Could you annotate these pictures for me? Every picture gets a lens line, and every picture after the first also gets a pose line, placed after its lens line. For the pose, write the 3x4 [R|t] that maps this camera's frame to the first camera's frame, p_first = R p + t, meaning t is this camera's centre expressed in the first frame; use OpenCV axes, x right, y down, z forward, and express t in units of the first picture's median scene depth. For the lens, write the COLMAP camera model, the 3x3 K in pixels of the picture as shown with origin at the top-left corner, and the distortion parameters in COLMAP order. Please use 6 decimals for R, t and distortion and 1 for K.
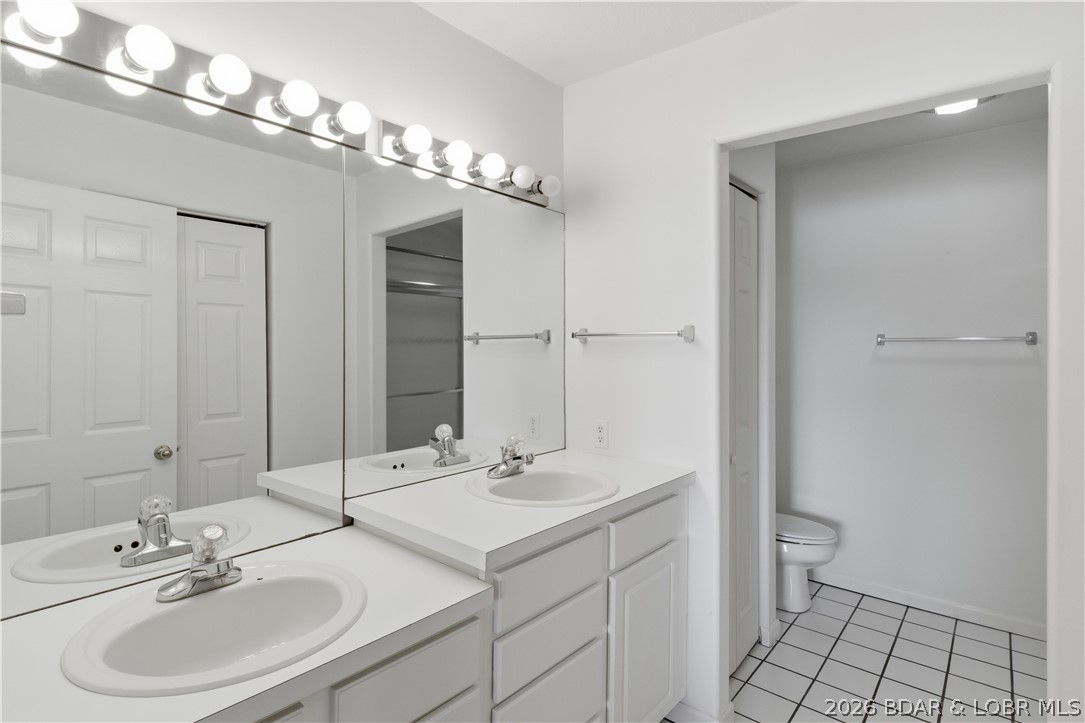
lens RADIAL K [[543.1, 0, 533.9], [0, 543.1, 352.2], [0, 0, 1]] dist [0.001399, 0.000334]
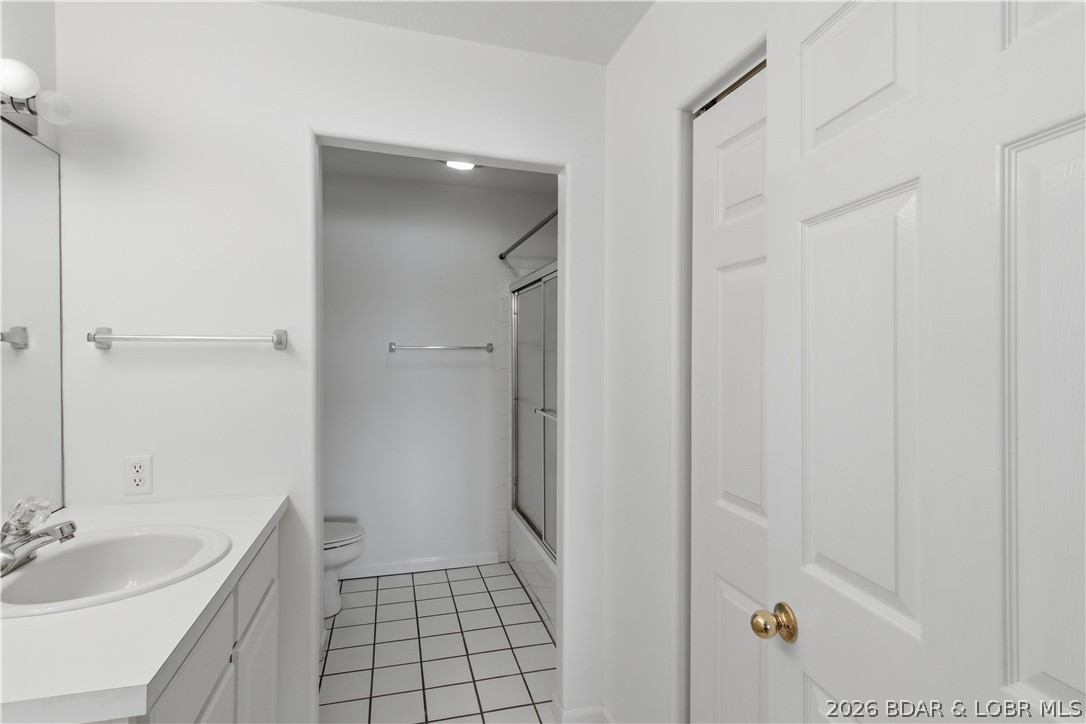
lens RADIAL K [[543.6, 0, 539.8], [0, 543.6, 360.3], [0, 0, 1]] dist [0.001399, 0.000334]
pose [[0.549276, -0.009766, 0.835584, -0.185470], [0.005302, 0.999952, 0.008202, -0.005465], [-0.835624, -0.000075, 0.549302, 0.149377]]
